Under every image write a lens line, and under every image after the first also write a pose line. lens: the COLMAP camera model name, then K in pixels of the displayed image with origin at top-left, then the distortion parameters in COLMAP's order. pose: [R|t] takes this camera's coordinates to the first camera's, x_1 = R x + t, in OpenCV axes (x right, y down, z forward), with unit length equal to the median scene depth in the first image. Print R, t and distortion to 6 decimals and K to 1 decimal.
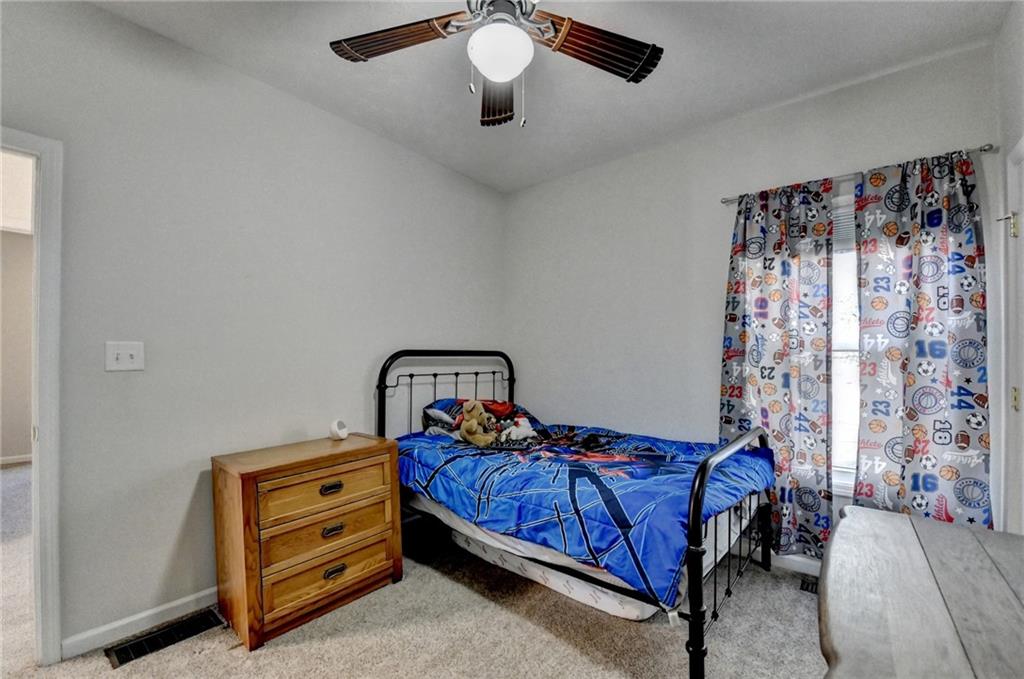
lens RADIAL K [[412.4, 0, 496.8], [0, 412.4, 355.7], [0, 0, 1]] dist [-0.016304, -0.001648]
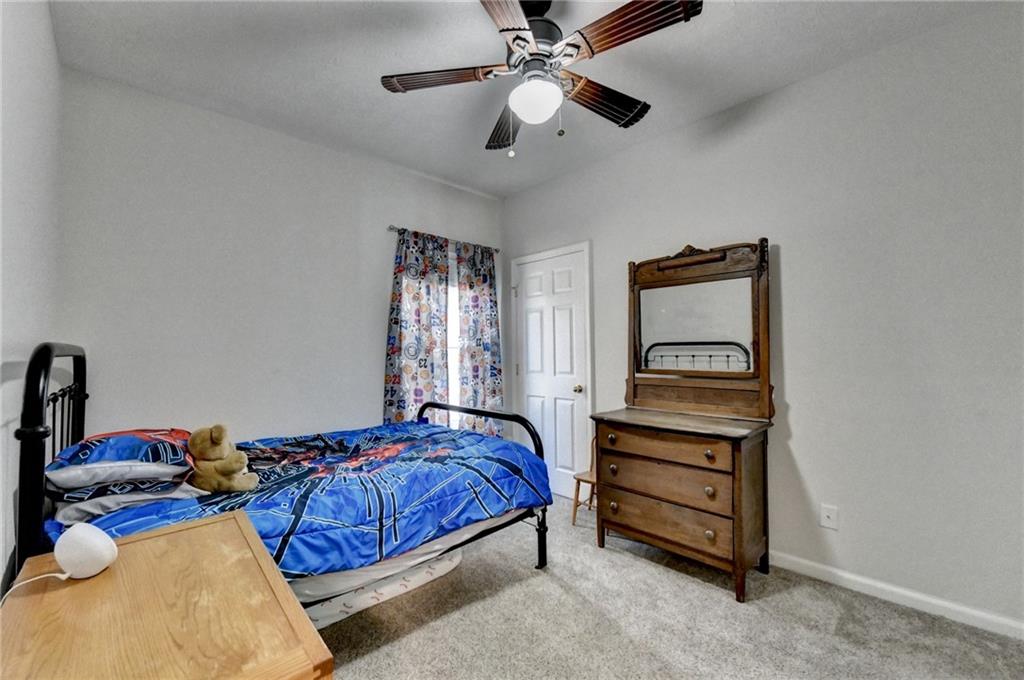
lens RADIAL K [[412.4, 0, 510.9], [0, 412.4, 338.1], [0, 0, 1]] dist [-0.016304, -0.001648]
pose [[0.114962, 0.023824, 0.993084, -0.746173], [0.007908, 0.999659, -0.024897, -0.006898], [-0.993338, 0.010715, 0.114734, 0.576683]]
